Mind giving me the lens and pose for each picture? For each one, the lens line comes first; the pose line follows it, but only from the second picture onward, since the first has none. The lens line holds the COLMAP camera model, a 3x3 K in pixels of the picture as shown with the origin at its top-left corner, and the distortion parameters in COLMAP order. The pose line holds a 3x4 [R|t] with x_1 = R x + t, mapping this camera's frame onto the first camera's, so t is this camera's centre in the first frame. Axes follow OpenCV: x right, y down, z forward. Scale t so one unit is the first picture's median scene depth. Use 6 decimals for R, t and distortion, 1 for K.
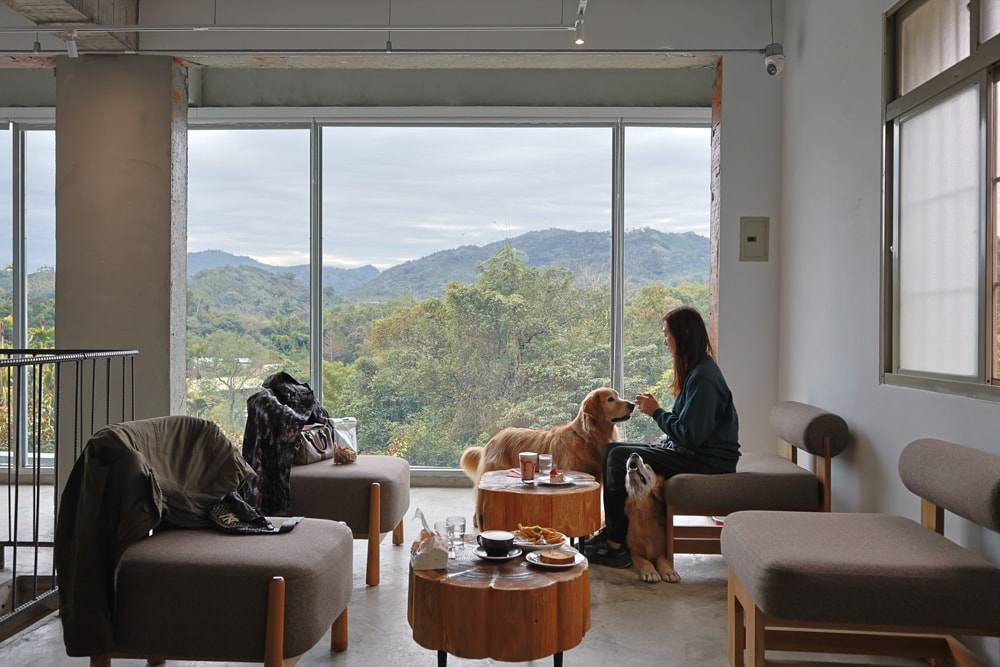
lens RADIAL K [[866.5, 0, 500.0], [0, 866.5, 333.5], [0, 0, 1]] dist [0.011262, 0.003503]
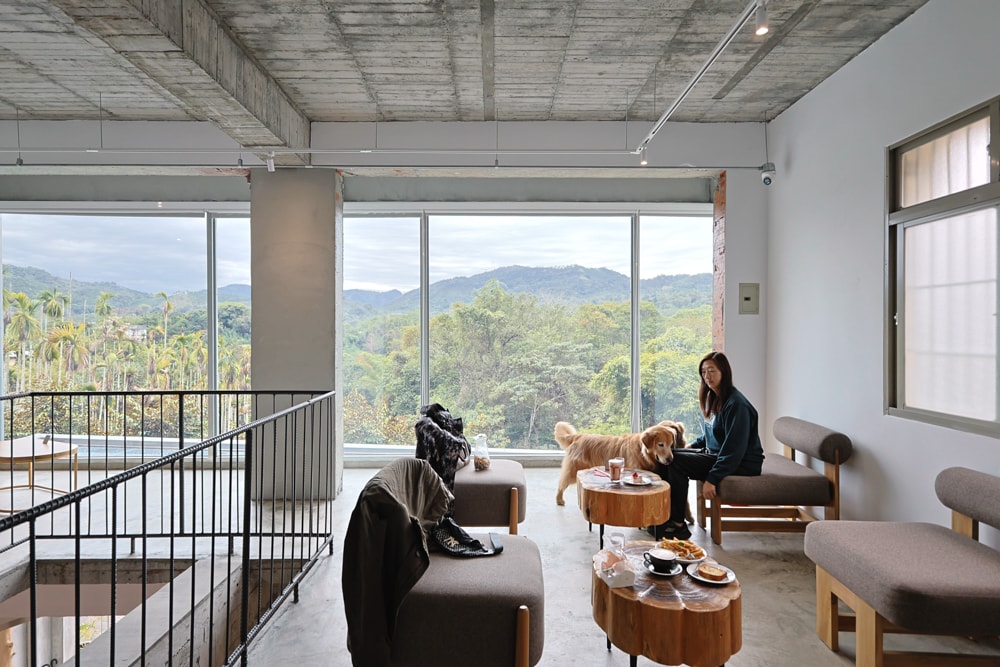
lens RADIAL K [[562.2, 0, 500.0], [0, 562.2, 333.5], [0, 0, 1]] dist [0.013720, -0.000832]
pose [[0.999318, -0.005773, 0.036475, -0.163040], [0.005741, 0.999983, 0.000974, -0.059716], [-0.036480, -0.000764, 0.999334, 0.095524]]
